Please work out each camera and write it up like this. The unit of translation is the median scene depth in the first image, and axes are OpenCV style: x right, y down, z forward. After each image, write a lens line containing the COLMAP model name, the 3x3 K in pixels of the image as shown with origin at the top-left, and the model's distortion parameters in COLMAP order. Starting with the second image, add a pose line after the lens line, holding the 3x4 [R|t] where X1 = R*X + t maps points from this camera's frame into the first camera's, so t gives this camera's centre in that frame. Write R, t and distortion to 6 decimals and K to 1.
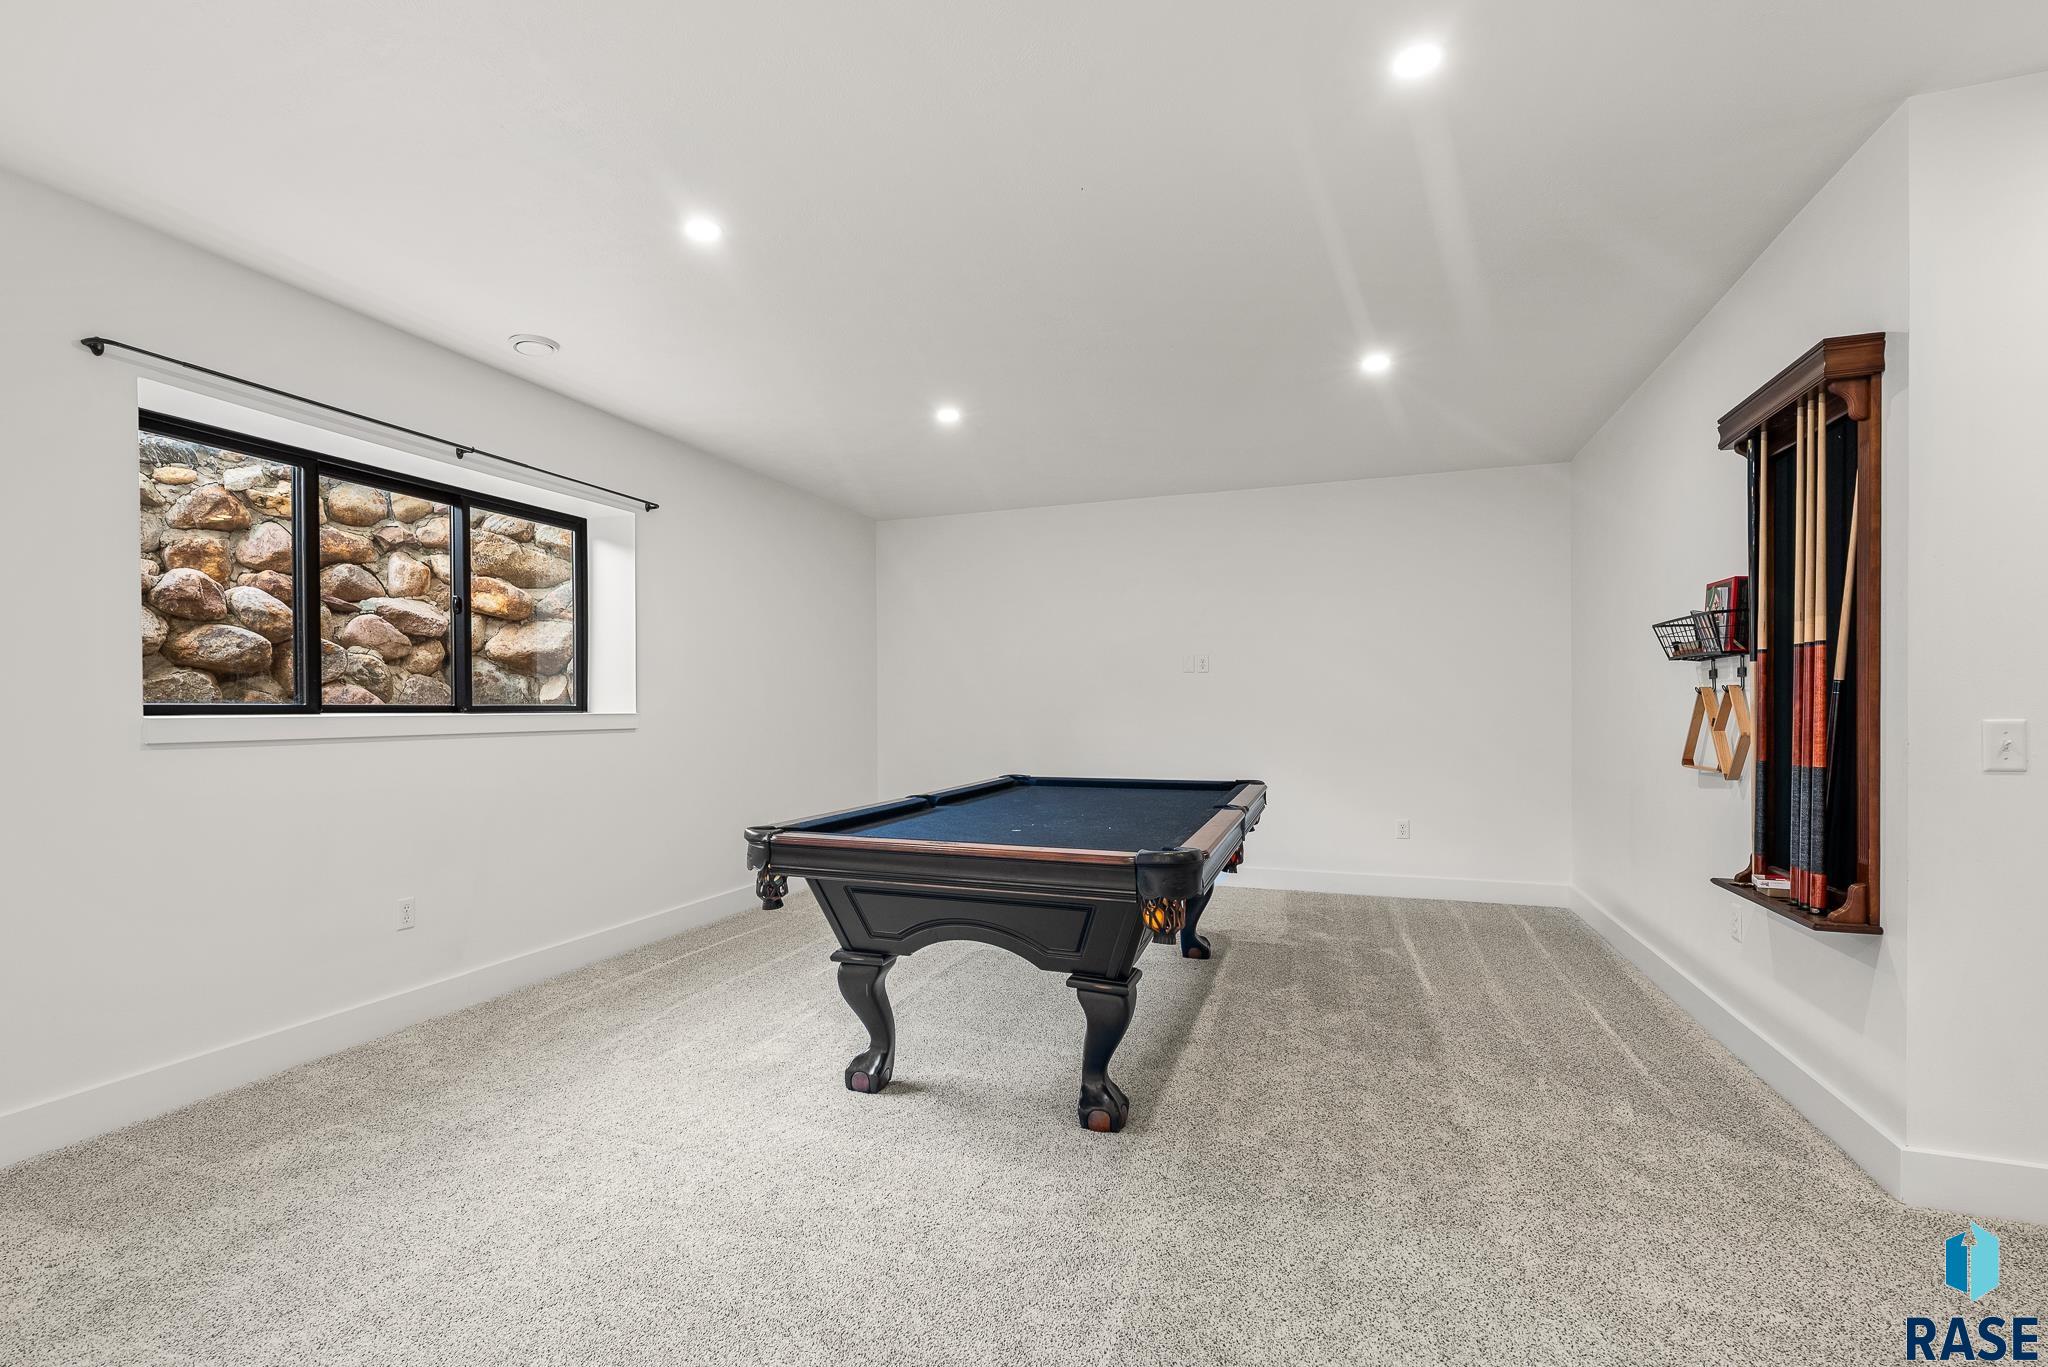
lens RADIAL K [[842.7, 0, 1017.7], [0, 842.7, 723.9], [0, 0, 1]] dist [-0.001311, -0.000172]
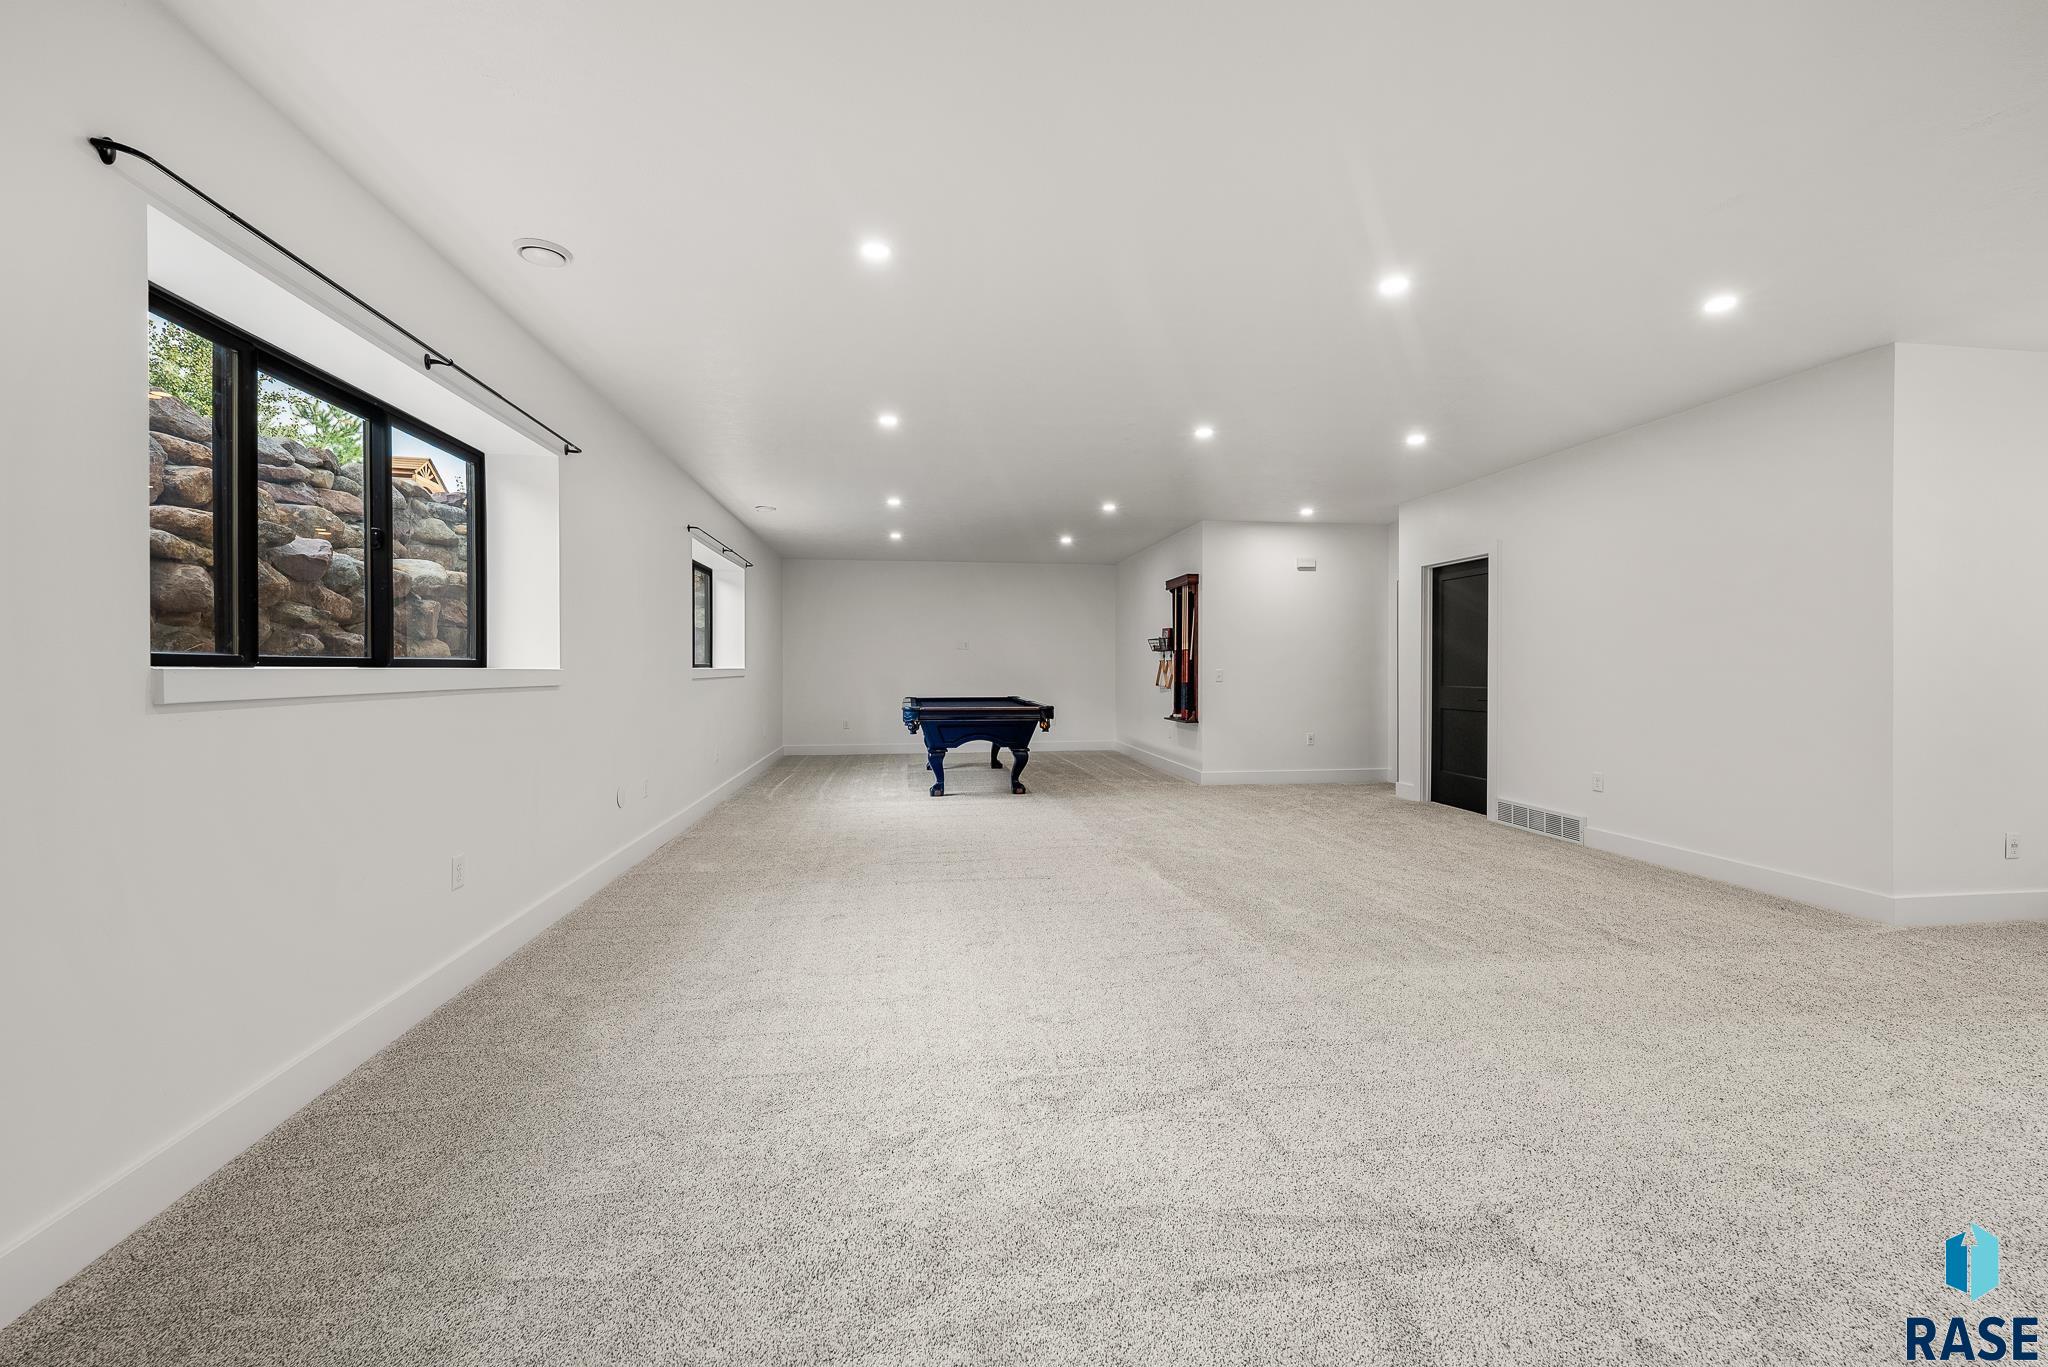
lens RADIAL K [[825.2, 0, 1020.8], [0, 825.2, 683.0], [0, 0, 1]] dist [-0.001404, -0.000167]
pose [[0.860516, -0.000071, 0.509424, -1.355434], [0.001767, 0.999994, -0.002846, 0.055000], [-0.509420, 0.003349, 0.860511, -1.553810]]
